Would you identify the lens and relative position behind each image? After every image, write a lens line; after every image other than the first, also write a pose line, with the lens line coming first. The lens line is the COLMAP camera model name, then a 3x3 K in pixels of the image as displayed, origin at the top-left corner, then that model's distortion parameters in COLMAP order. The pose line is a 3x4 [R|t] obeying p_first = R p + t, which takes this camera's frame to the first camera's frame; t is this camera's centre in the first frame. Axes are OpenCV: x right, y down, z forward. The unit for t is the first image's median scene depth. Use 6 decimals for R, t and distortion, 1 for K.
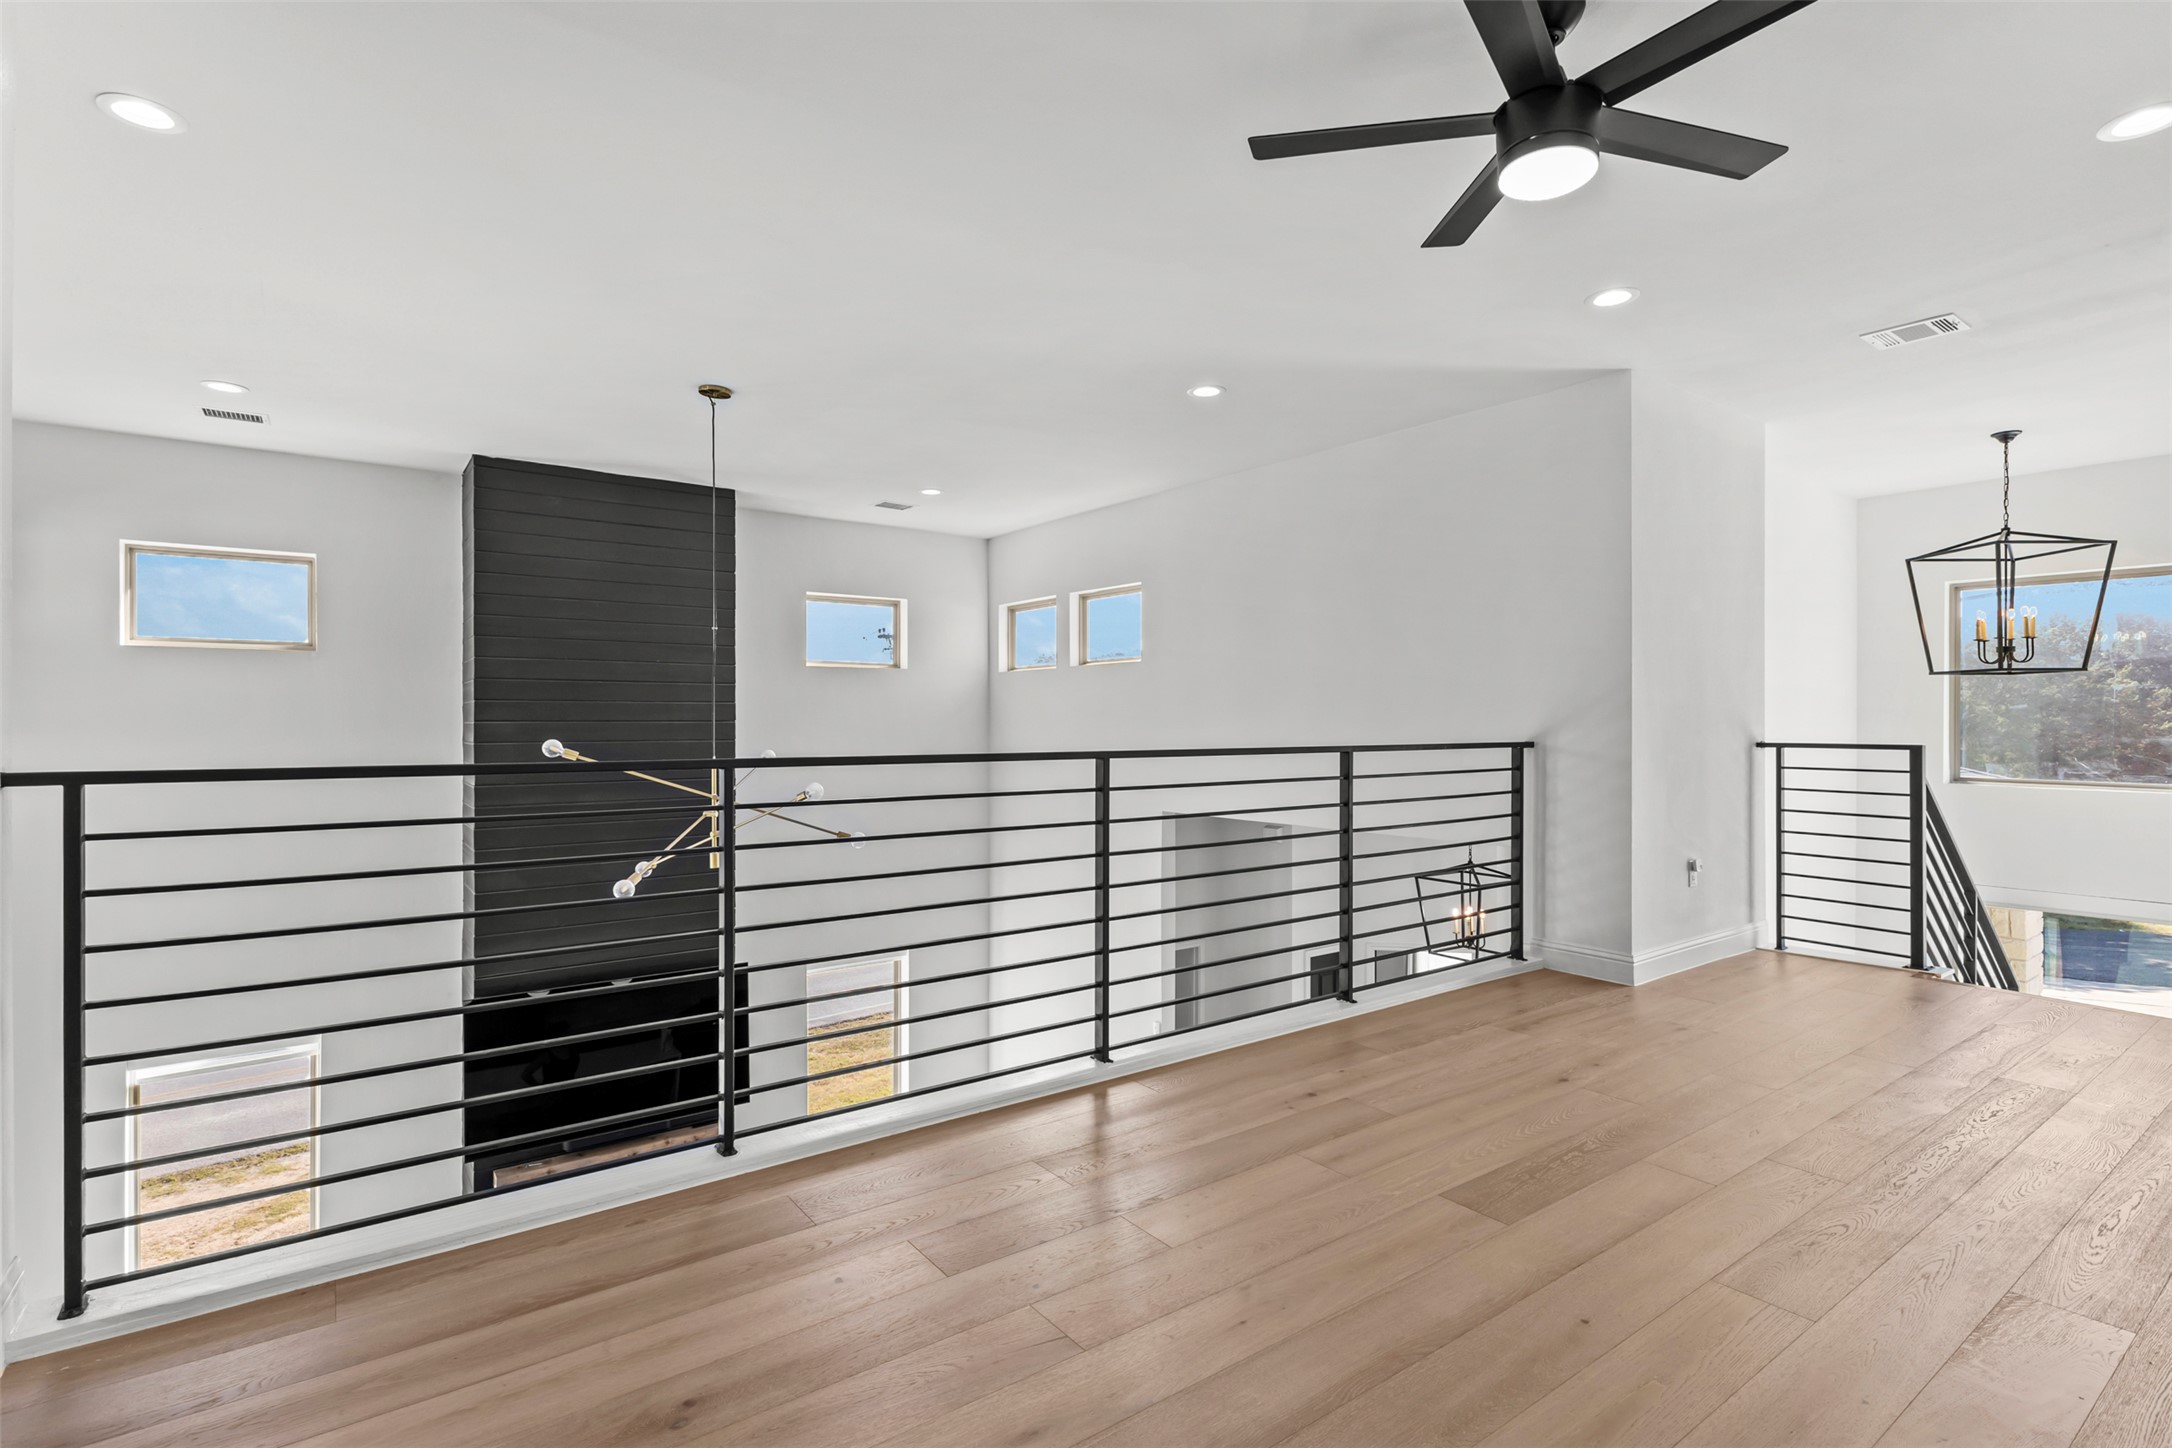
lens RADIAL K [[1032.9, 0, 1076.3], [0, 1032.9, 718.6], [0, 0, 1]] dist [-0.001625, 0.001839]
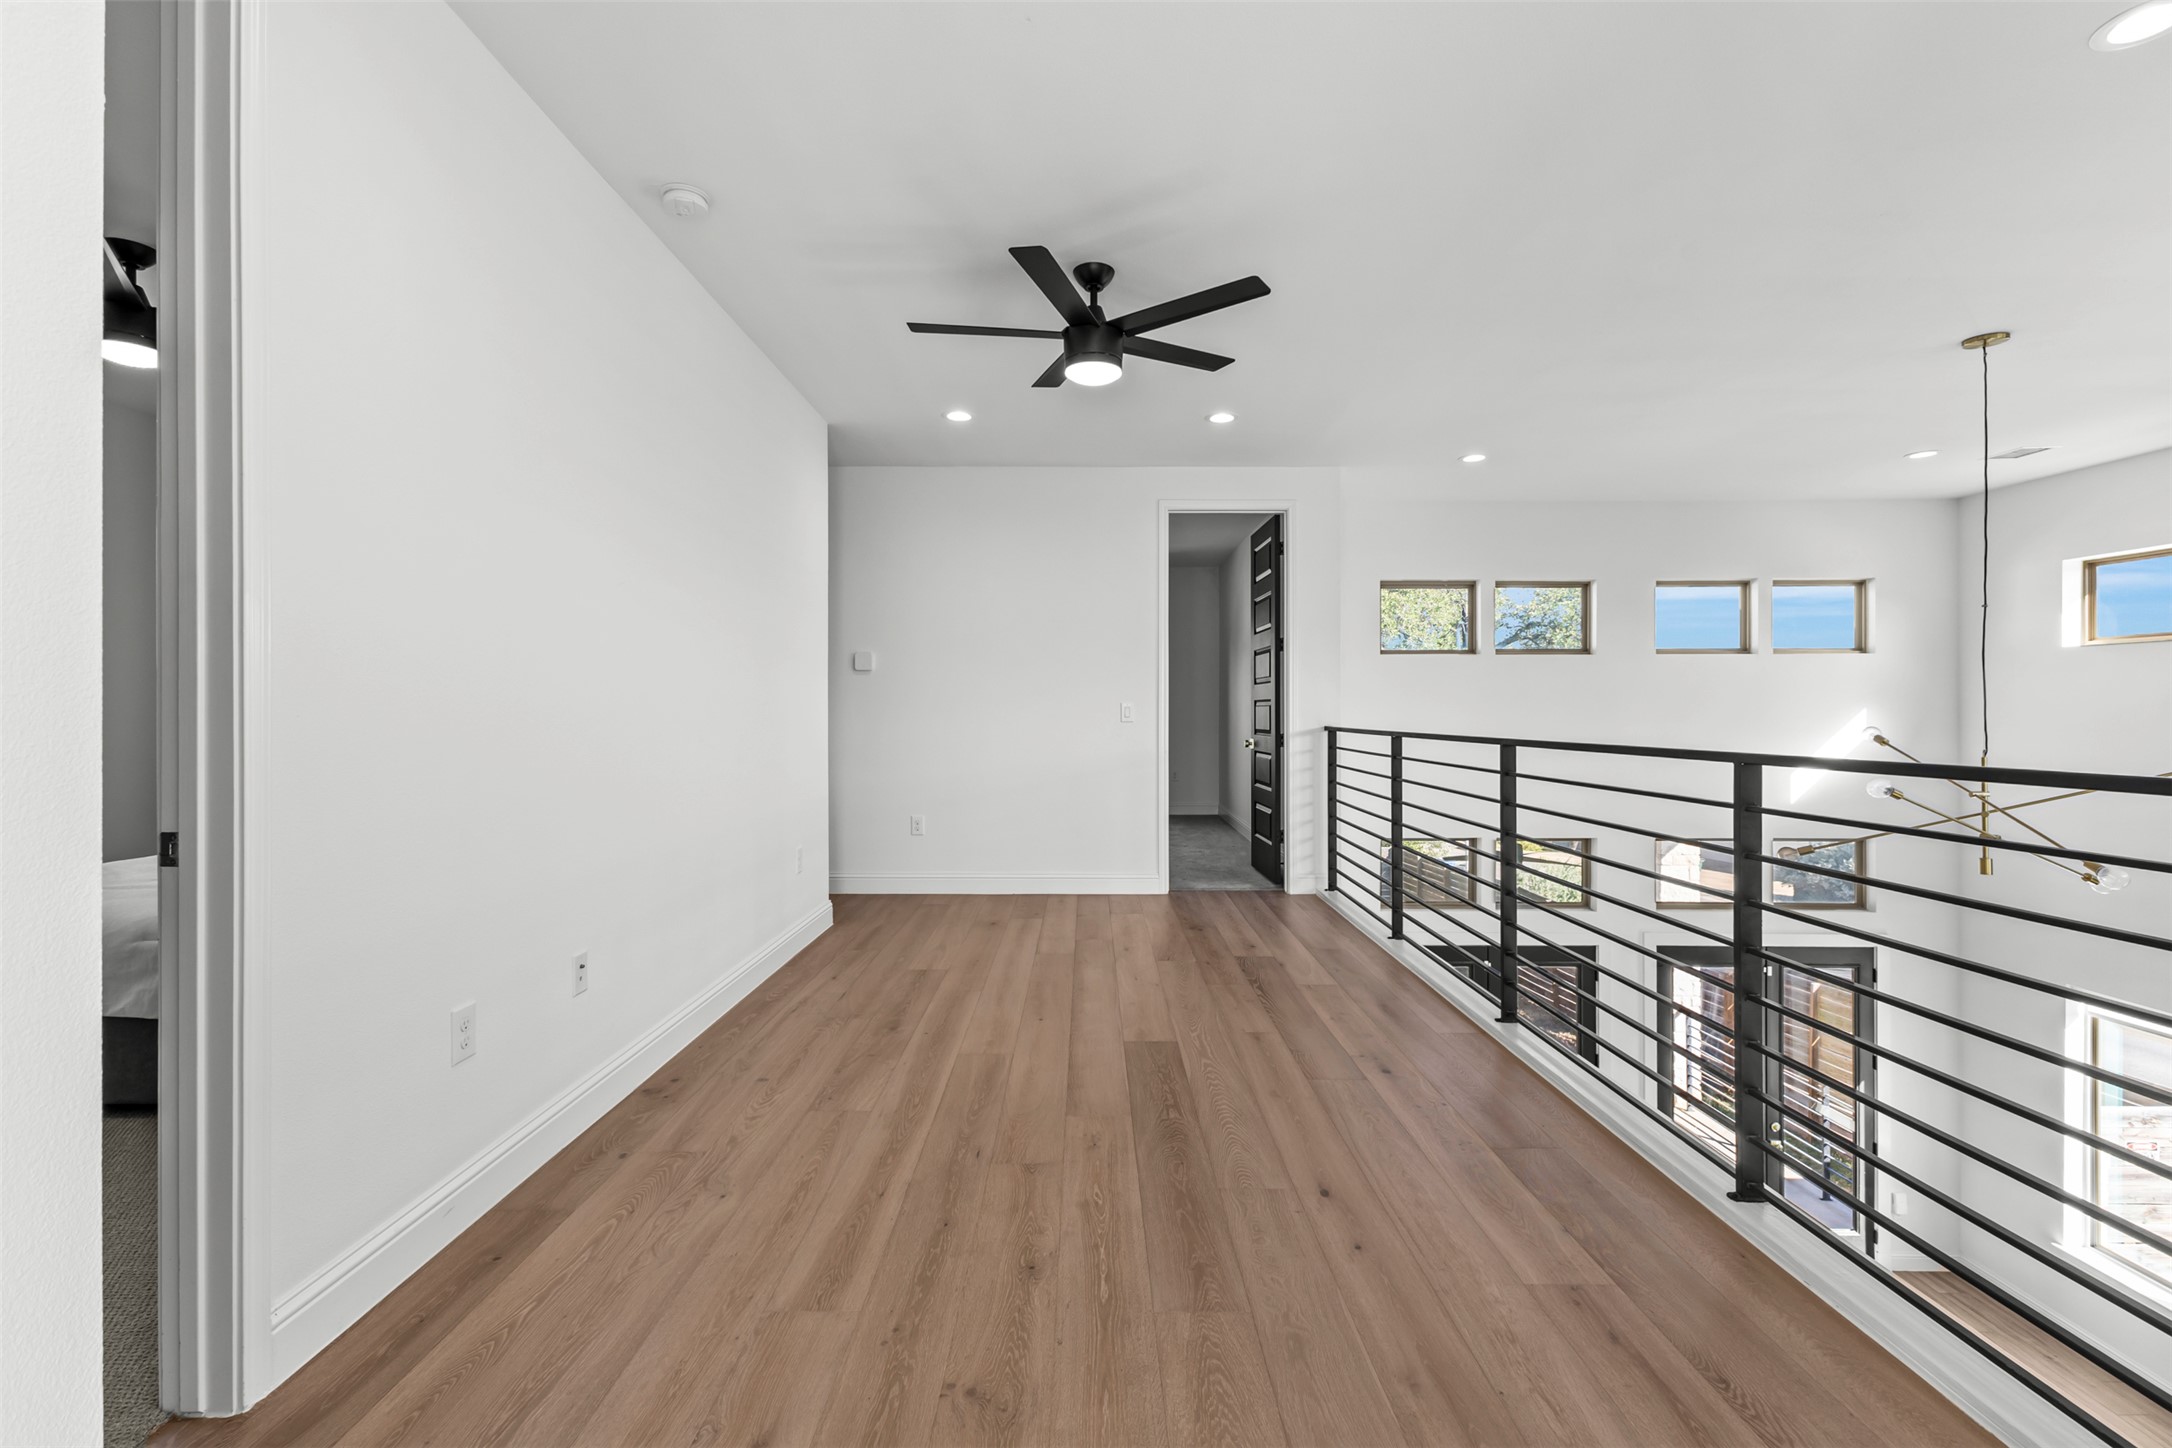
lens RADIAL K [[938.8, 0, 1081.2], [0, 938.8, 716.9], [0, 0, 1]] dist [0.011708, -0.001844]
pose [[-0.586240, -0.008169, -0.810097, 1.105854], [-0.017679, 0.999840, 0.002711, 0.016766], [0.809945, 0.015911, -0.586290, 1.237854]]
